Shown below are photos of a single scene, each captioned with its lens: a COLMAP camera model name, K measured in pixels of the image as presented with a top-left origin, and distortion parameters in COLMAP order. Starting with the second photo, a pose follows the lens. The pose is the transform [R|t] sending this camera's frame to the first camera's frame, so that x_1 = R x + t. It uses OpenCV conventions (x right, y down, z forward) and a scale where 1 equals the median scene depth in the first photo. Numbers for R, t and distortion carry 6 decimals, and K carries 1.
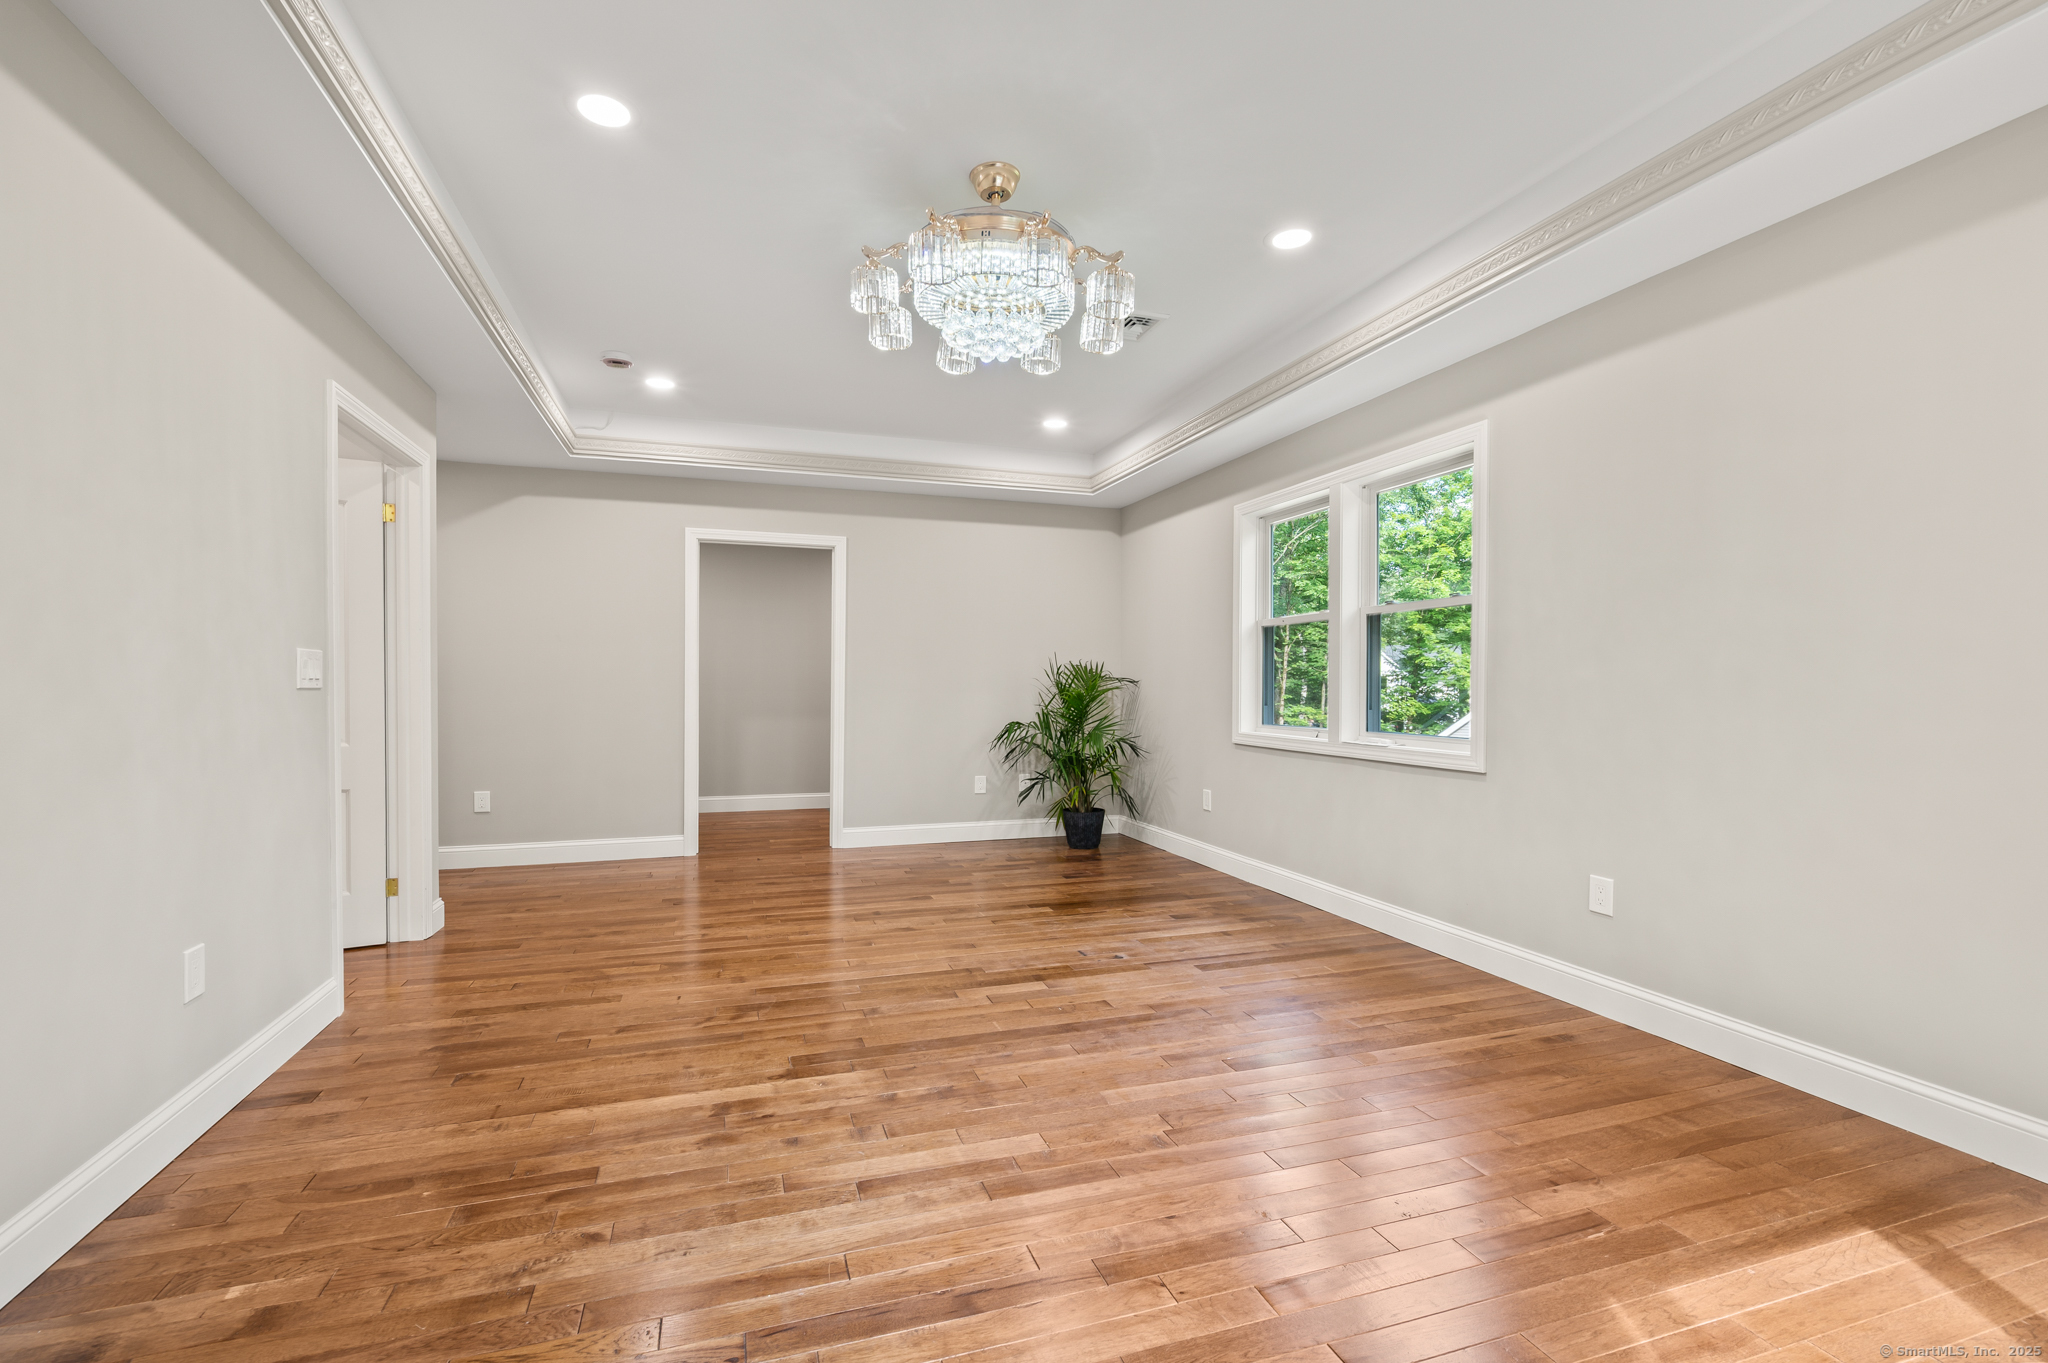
lens RADIAL K [[872.6, 0, 1024.0], [0, 872.6, 681.5], [0, 0, 1]] dist [0.000867, 0.000242]
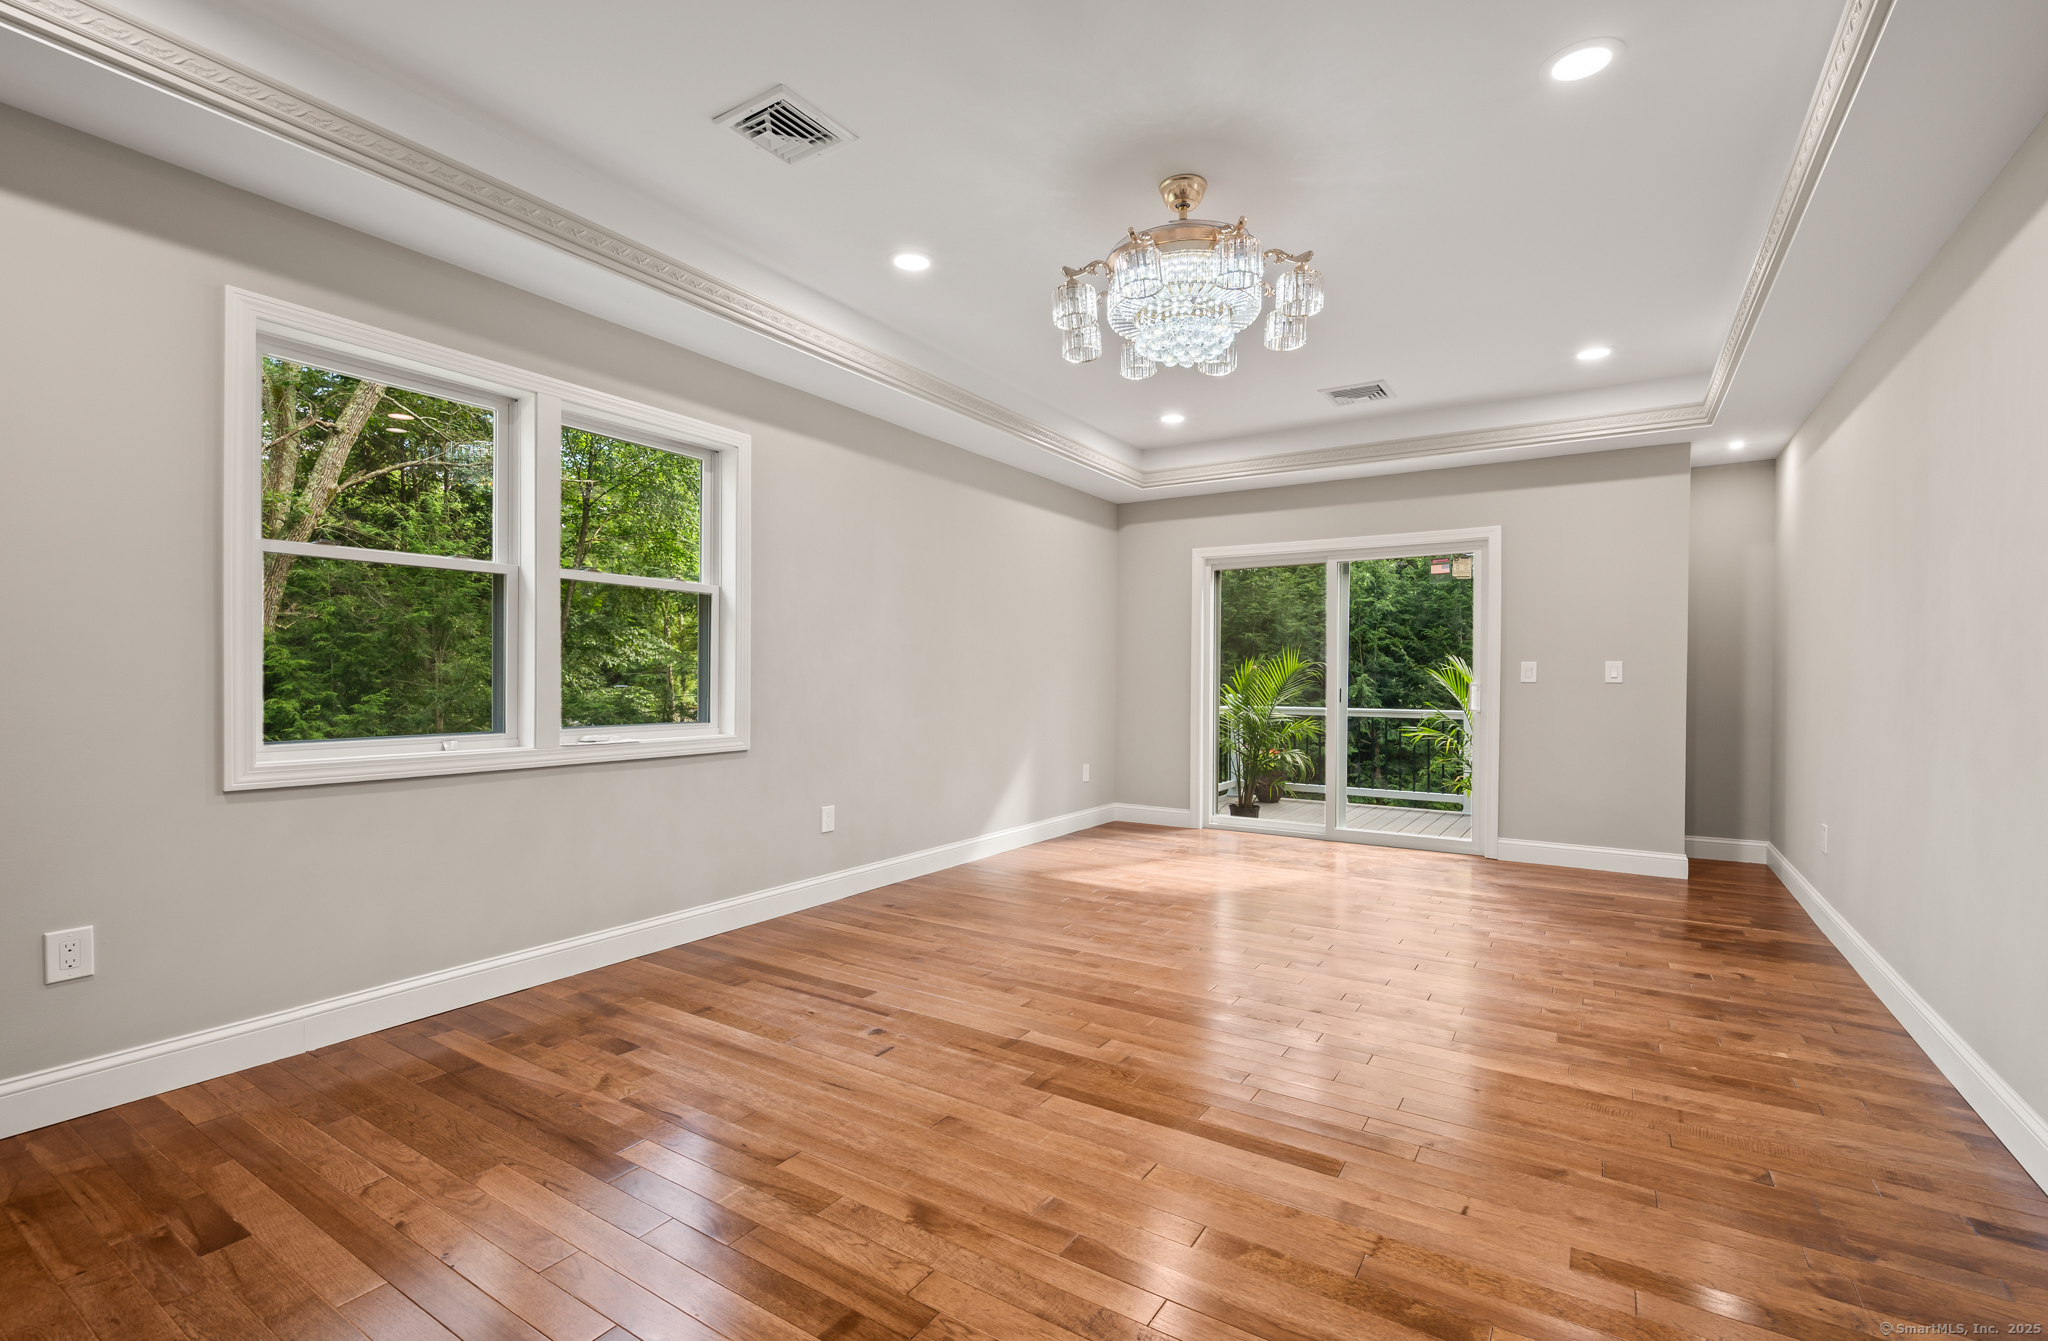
lens RADIAL K [[936.0, 0, 1024.0], [0, 936.0, 670.5], [0, 0, 1]] dist [-0.000090, 0.000022]
pose [[-0.626194, -0.005010, 0.779651, -0.676679], [-0.012247, 0.999919, -0.003411, 0.002411], [-0.779571, -0.011684, -0.626205, 1.577641]]
